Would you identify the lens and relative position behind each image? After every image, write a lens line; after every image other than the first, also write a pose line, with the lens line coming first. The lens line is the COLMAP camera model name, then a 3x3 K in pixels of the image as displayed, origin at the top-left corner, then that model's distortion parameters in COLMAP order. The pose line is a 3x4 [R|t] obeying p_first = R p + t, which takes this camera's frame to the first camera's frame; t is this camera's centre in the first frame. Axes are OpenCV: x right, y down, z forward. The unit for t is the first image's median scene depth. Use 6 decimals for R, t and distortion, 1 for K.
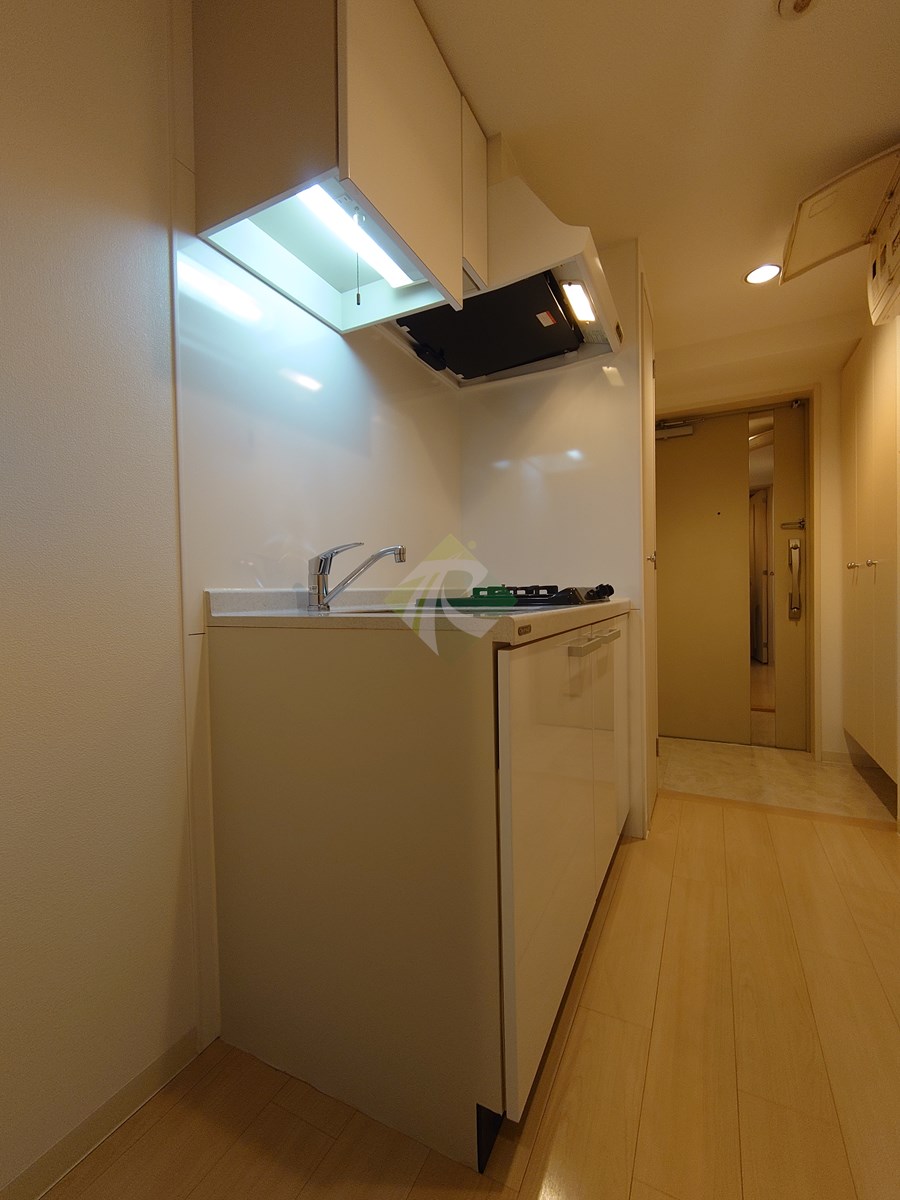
lens RADIAL K [[516.4, 0, 449.0], [0, 516.4, 597.7], [0, 0, 1]] dist [0.000210, -0.001239]
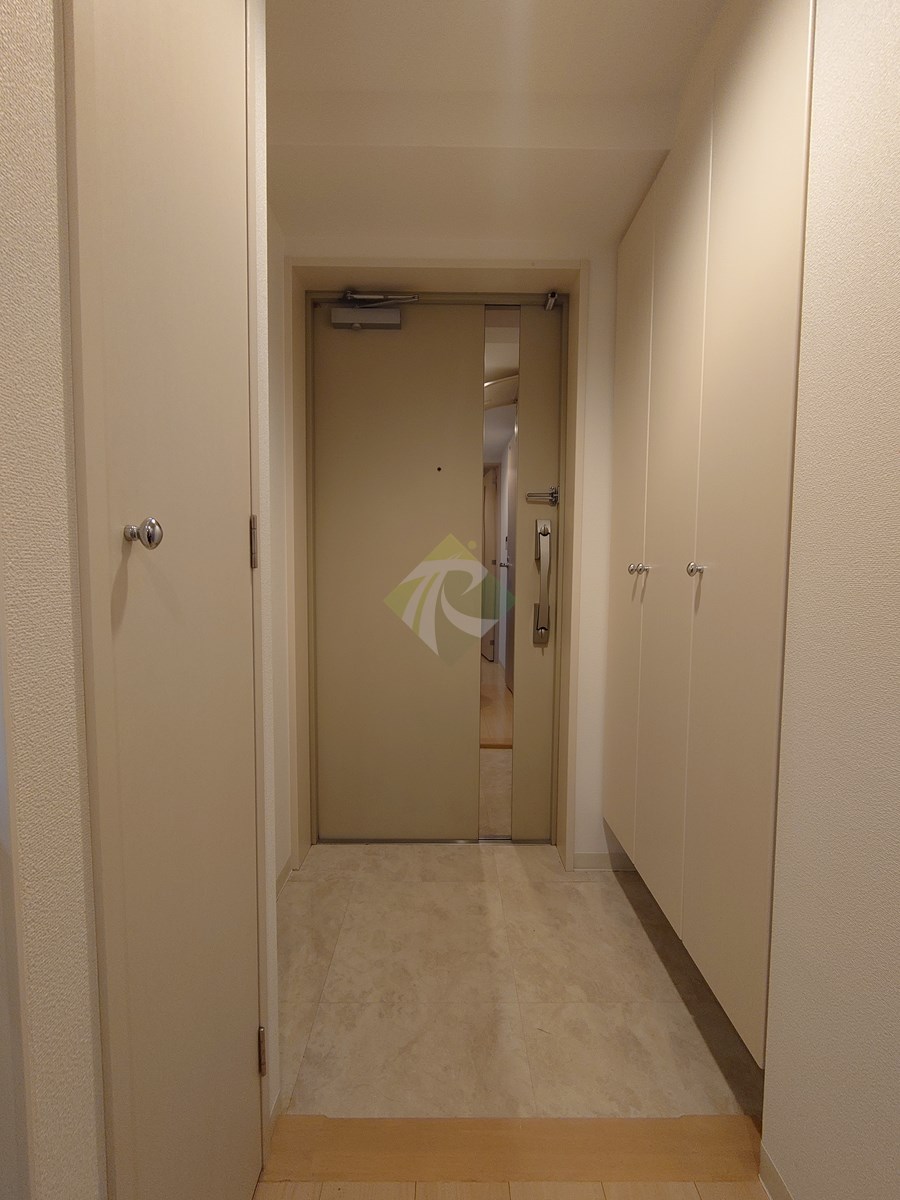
lens RADIAL K [[516.4, 0, 450.8], [0, 516.4, 602.0], [0, 0, 1]] dist [0.000210, -0.001239]
pose [[0.889946, -0.008197, 0.455993, 0.281005], [-0.015533, 0.998714, 0.048269, -0.041816], [-0.455802, -0.050040, 0.888673, 0.490004]]
